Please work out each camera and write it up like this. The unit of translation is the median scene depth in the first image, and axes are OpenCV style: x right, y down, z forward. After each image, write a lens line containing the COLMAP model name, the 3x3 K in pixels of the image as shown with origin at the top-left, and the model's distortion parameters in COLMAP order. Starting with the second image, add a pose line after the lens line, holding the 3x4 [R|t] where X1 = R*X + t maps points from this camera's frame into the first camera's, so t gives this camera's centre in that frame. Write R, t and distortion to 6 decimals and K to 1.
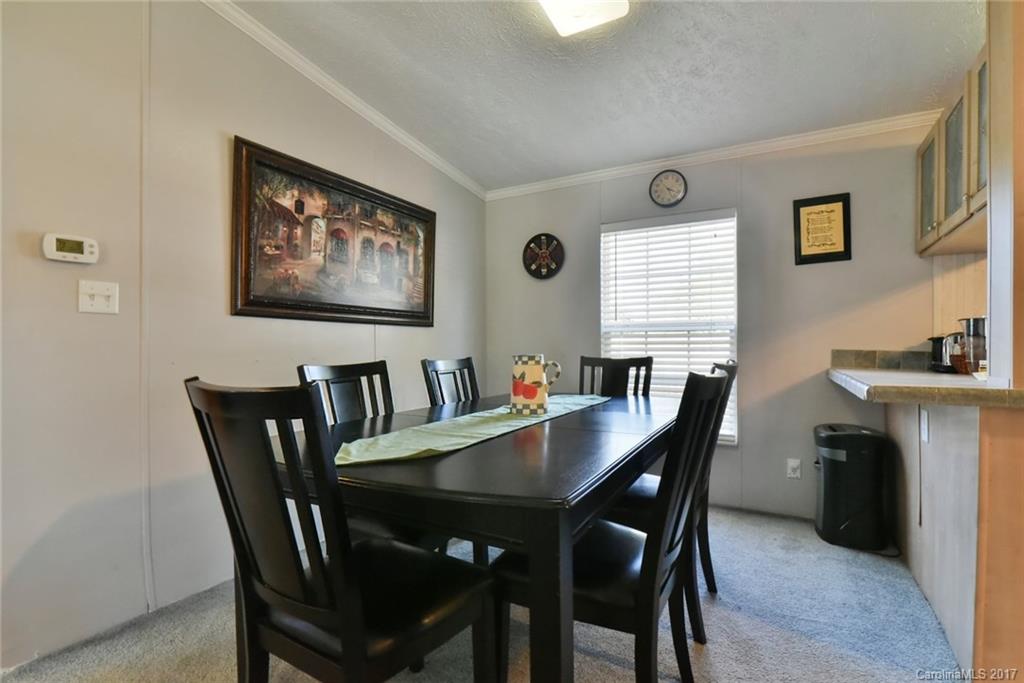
lens RADIAL K [[478.7, 0, 508.8], [0, 478.7, 350.5], [0, 0, 1]] dist [-0.019952, 0.001428]
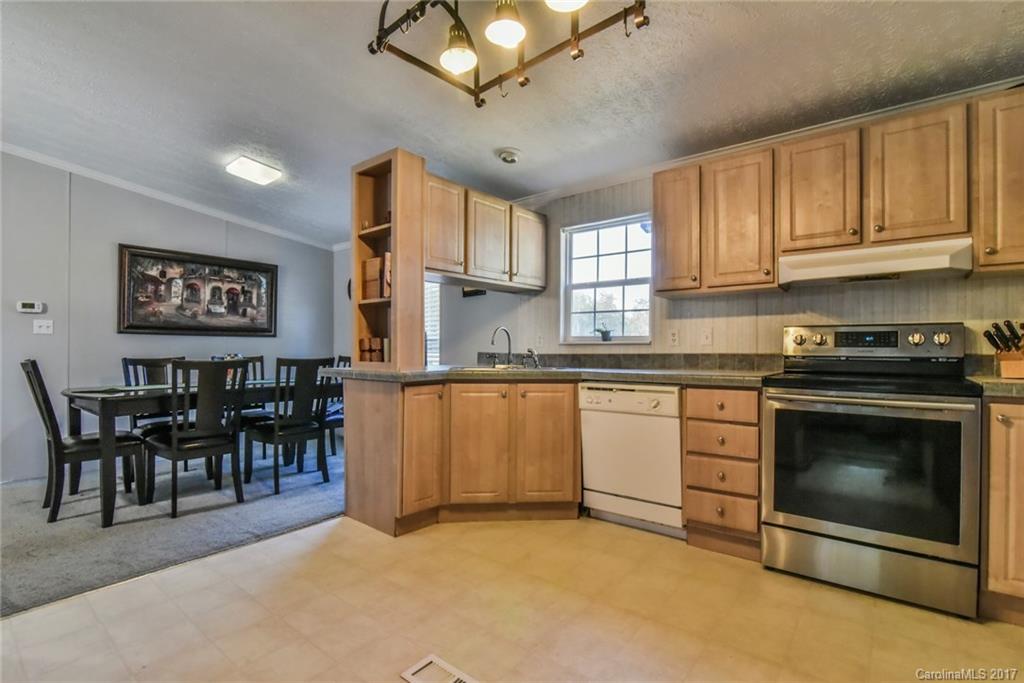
lens RADIAL K [[478.7, 0, 509.9], [0, 478.7, 349.2], [0, 0, 1]] dist [-0.019952, 0.001428]
pose [[0.986349, 0.003142, -0.164640, 1.154429], [-0.004765, 0.999944, -0.009459, 0.002500], [0.164601, 0.010115, 0.986308, -0.574824]]
